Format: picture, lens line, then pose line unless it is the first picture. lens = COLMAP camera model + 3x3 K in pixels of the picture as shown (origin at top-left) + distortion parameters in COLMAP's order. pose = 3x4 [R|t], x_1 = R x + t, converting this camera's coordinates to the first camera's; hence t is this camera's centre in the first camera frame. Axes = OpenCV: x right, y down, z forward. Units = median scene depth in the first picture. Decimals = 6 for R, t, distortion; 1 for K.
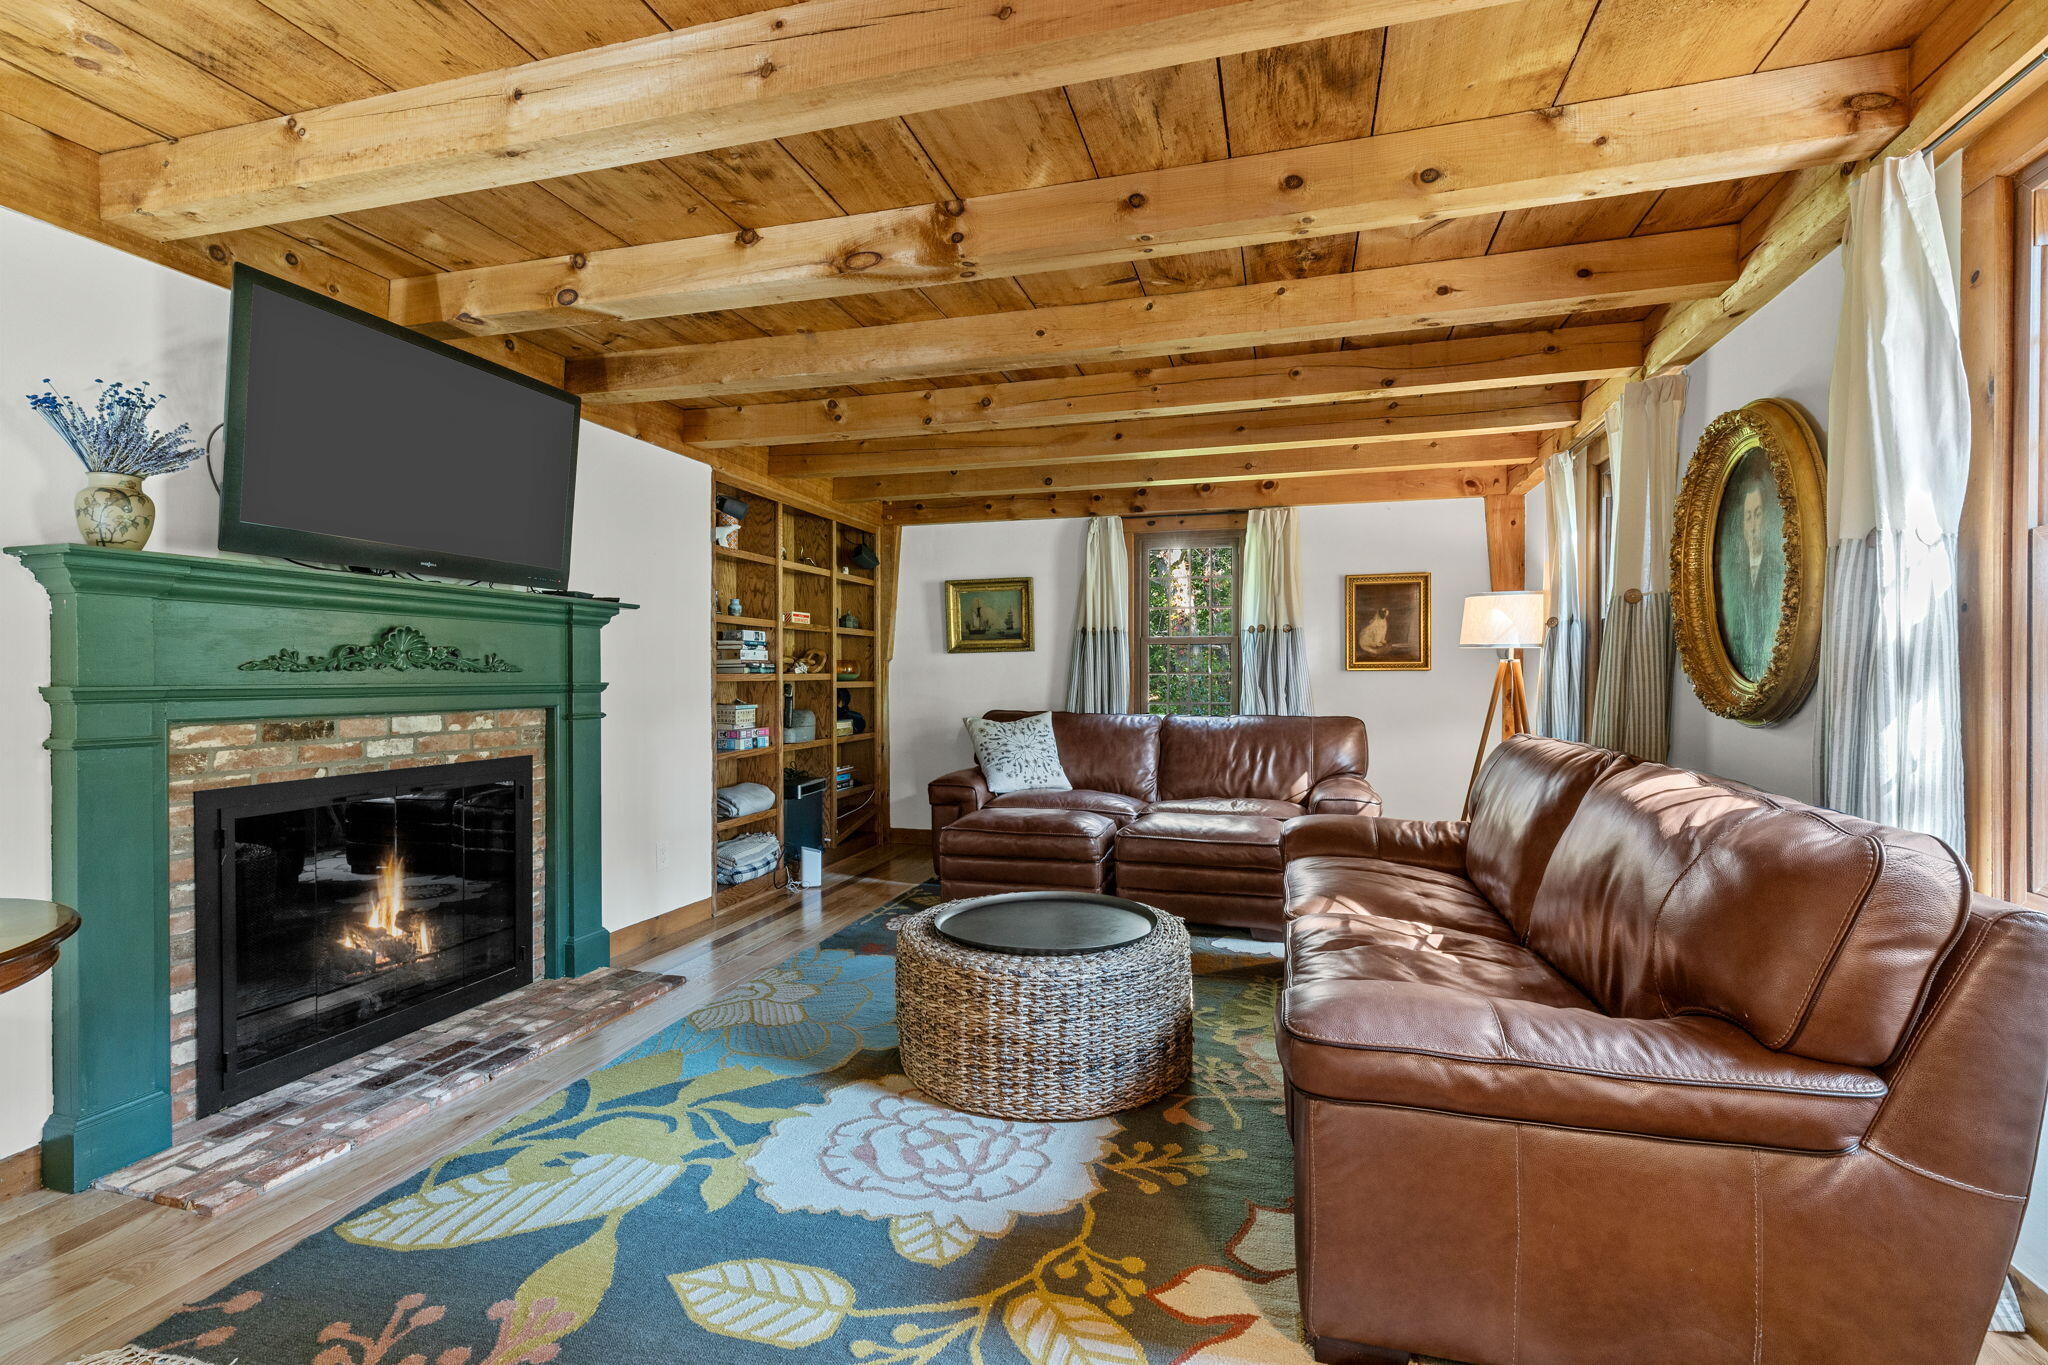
lens RADIAL K [[914.1, 0, 1031.2], [0, 914.1, 682.7], [0, 0, 1]] dist [0.010985, -0.000068]
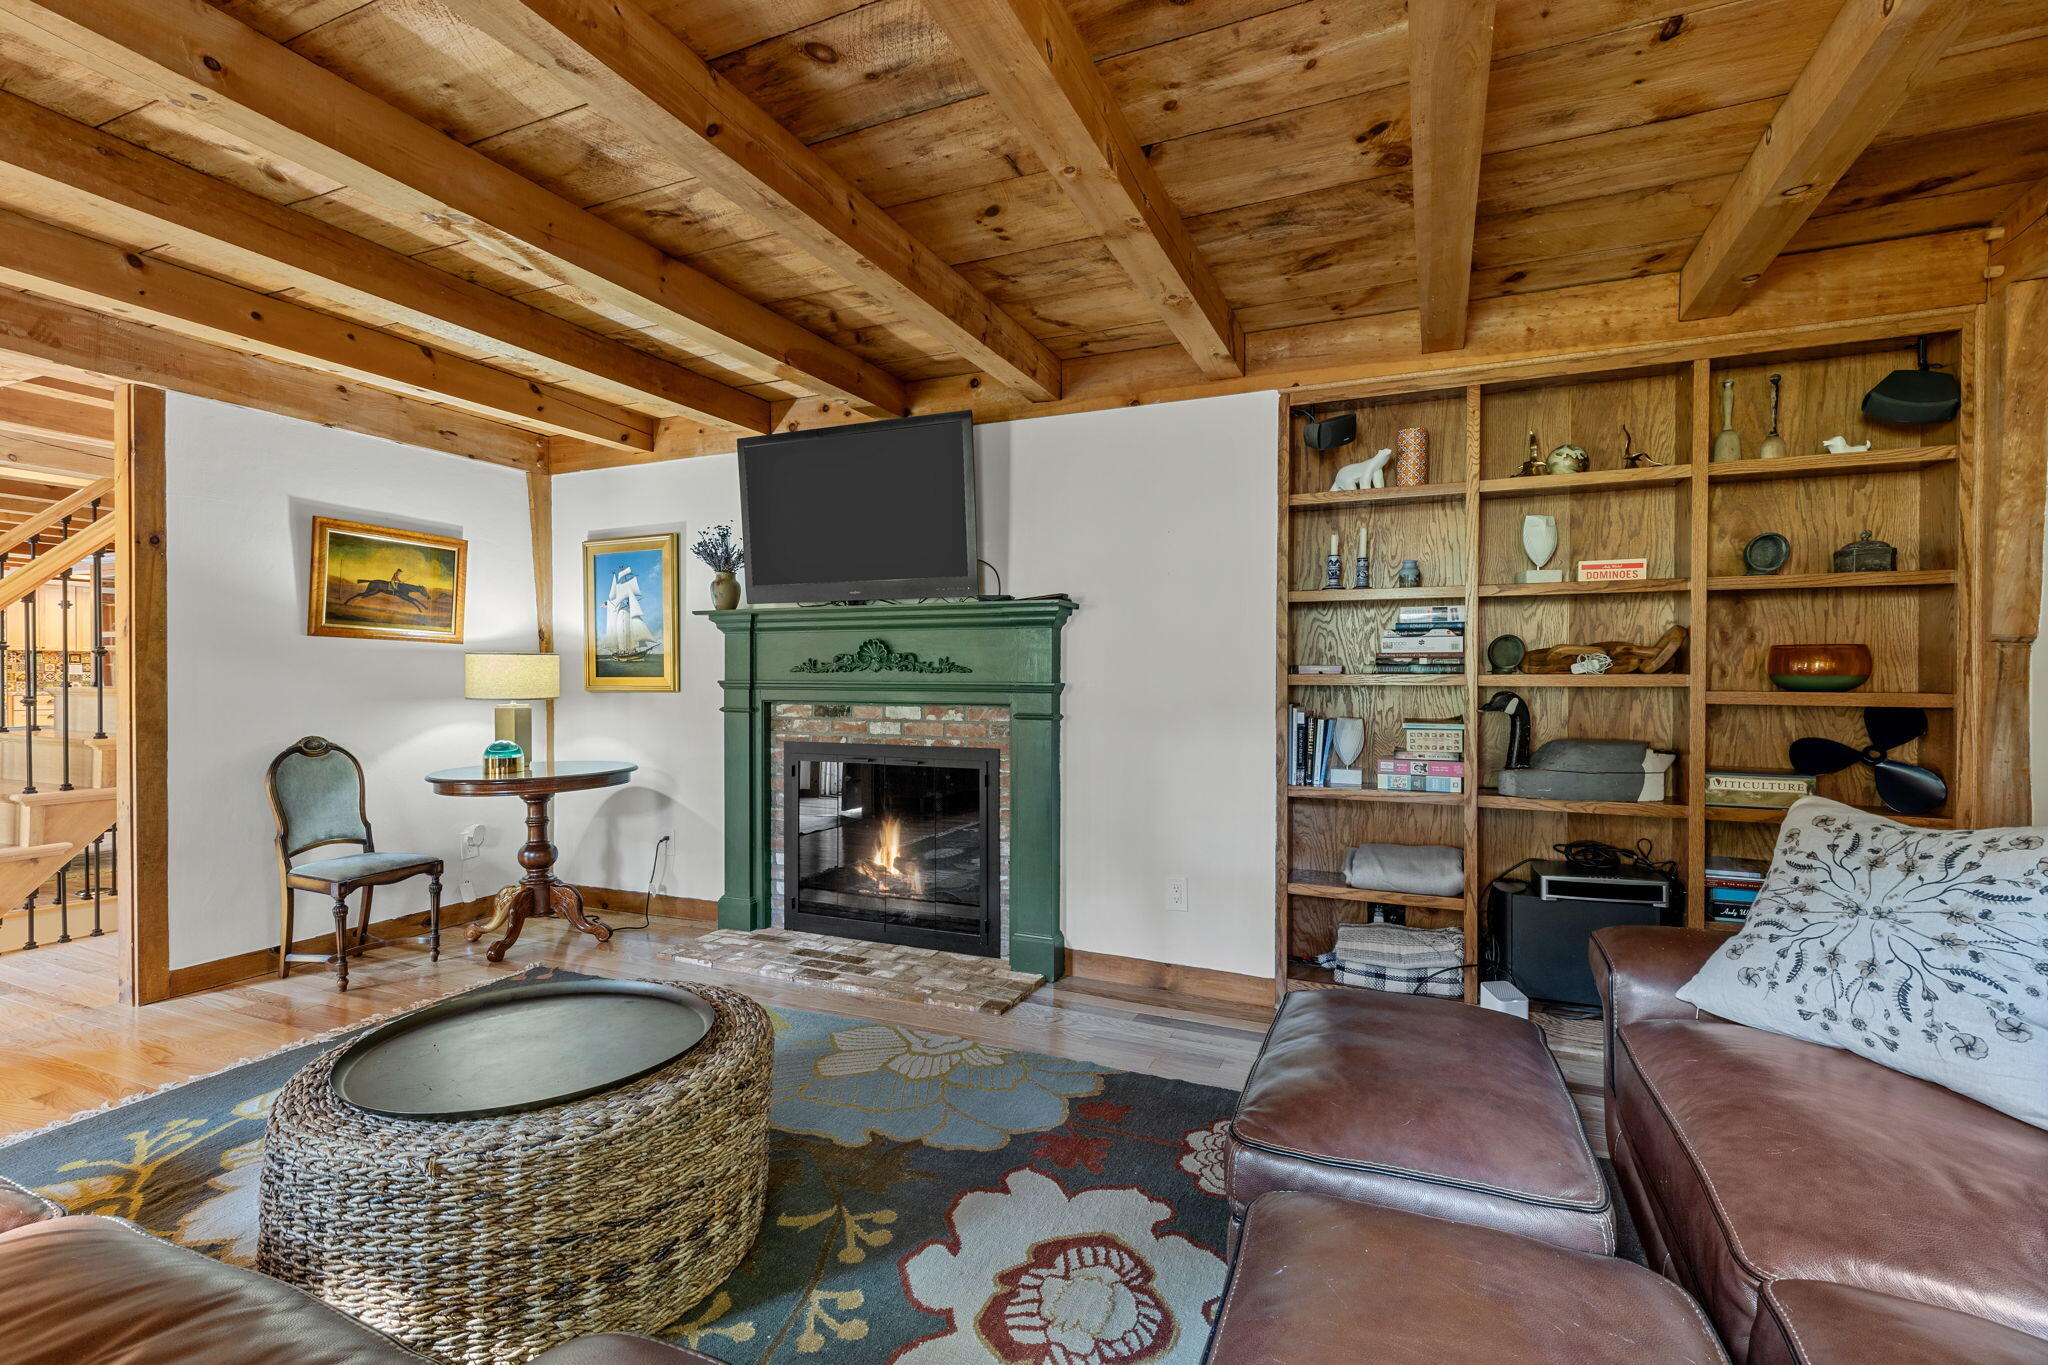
lens RADIAL K [[914.1, 0, 1031.4], [0, 914.1, 678.3], [0, 0, 1]] dist [0.010985, -0.000068]
pose [[-0.132892, 0.005586, -0.991115, 0.613682], [-0.009985, 0.999926, 0.006975, -0.015060], [0.991080, 0.010823, -0.132826, 1.382750]]
